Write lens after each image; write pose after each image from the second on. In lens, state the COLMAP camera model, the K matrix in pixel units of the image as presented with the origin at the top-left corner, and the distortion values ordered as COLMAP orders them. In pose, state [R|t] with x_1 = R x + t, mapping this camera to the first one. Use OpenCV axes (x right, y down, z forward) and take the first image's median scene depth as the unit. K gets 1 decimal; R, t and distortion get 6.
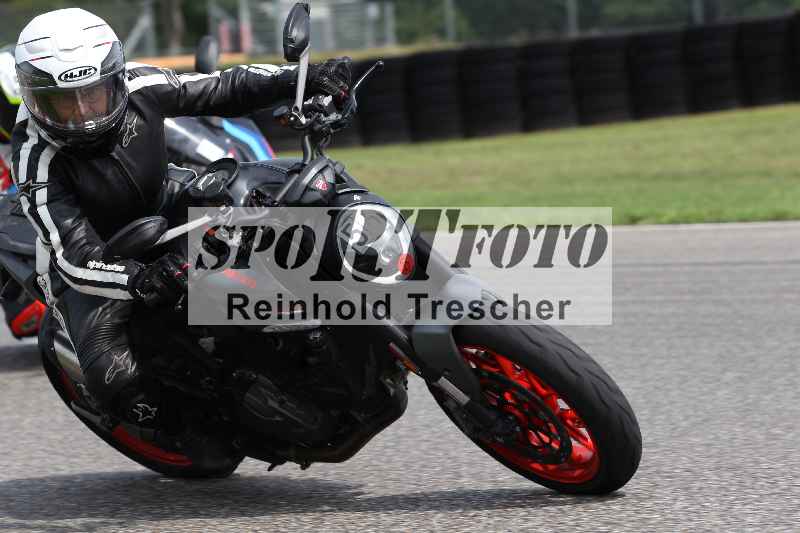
lens RADIAL K [[4755.8, 0, 398.2], [0, 4755.8, 265.0], [0, 0, 1]] dist [0.938379, 0.000000]
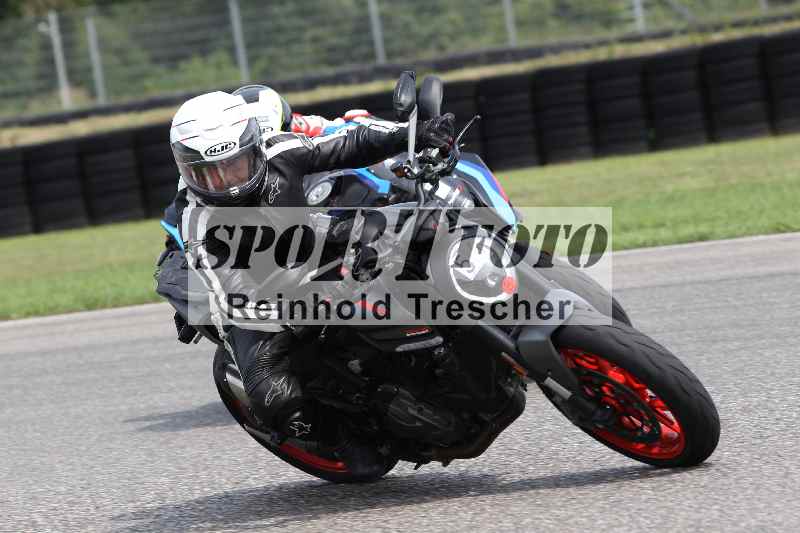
lens RADIAL K [[5620.0, 0, 406.8], [0, 5620.0, 269.7], [0, 0, 1]] dist [2.142081, 0.000000]
pose [[0.995348, -0.076646, -0.058371, 0.057315], [0.076493, 0.997058, -0.004844, 0.000861], [0.058571, 0.000356, 0.998283, -0.394779]]
